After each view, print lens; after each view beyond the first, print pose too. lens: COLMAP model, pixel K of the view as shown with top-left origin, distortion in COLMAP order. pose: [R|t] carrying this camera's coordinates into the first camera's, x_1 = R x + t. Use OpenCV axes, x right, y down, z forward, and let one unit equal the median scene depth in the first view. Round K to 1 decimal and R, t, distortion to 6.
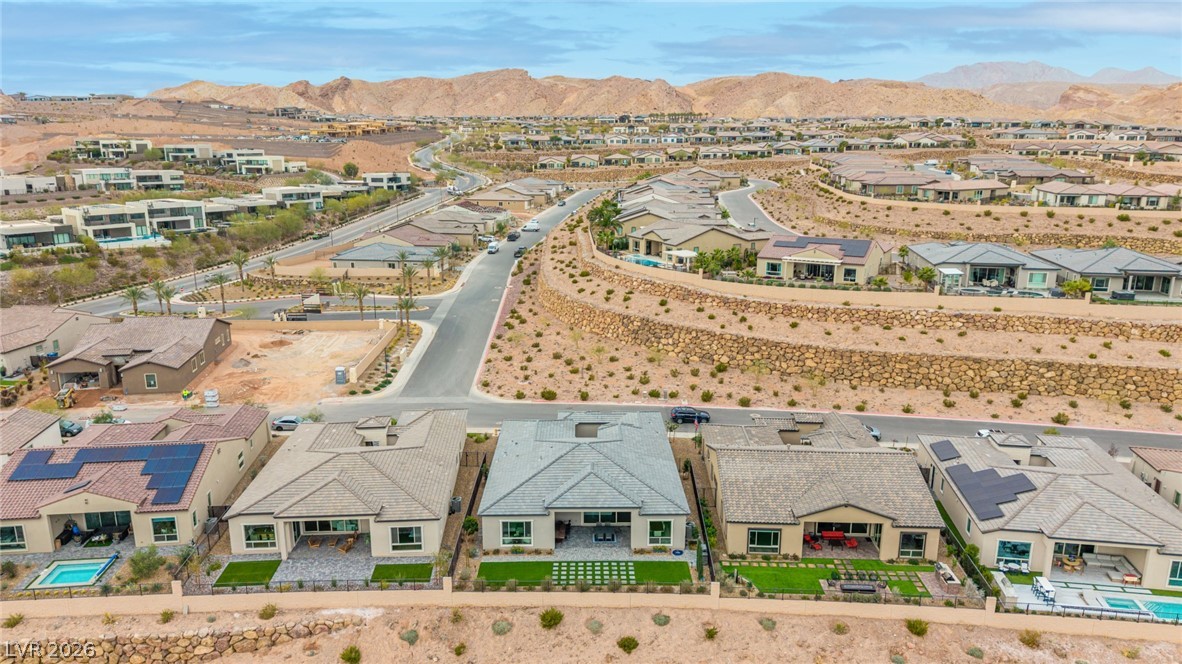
lens RADIAL K [[790.8, 0, 591.0], [0, 790.8, 332.0], [0, 0, 1]] dist [0.049280, -0.058008]
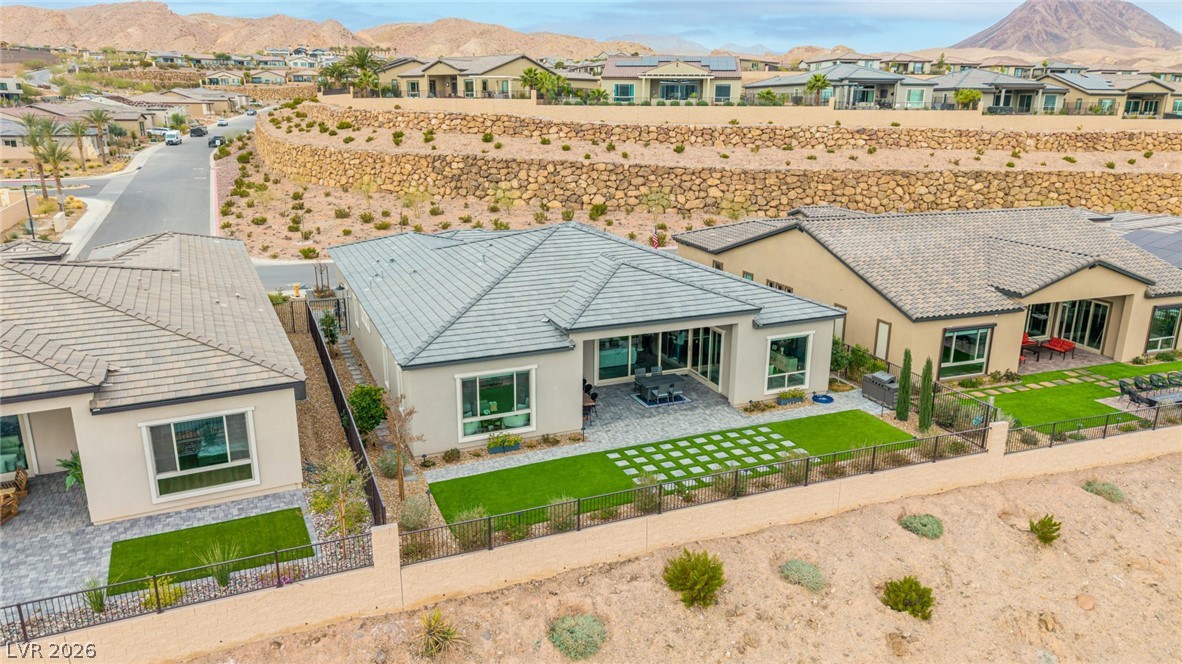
lens RADIAL K [[790.8, 0, 591.0], [0, 790.8, 332.0], [0, 0, 1]] dist [0.049280, -0.058008]
pose [[0.923846, -0.100924, 0.369220, -0.116380], [0.086533, 0.994709, 0.055379, 0.118761], [-0.372855, -0.019212, 0.927691, 0.362407]]
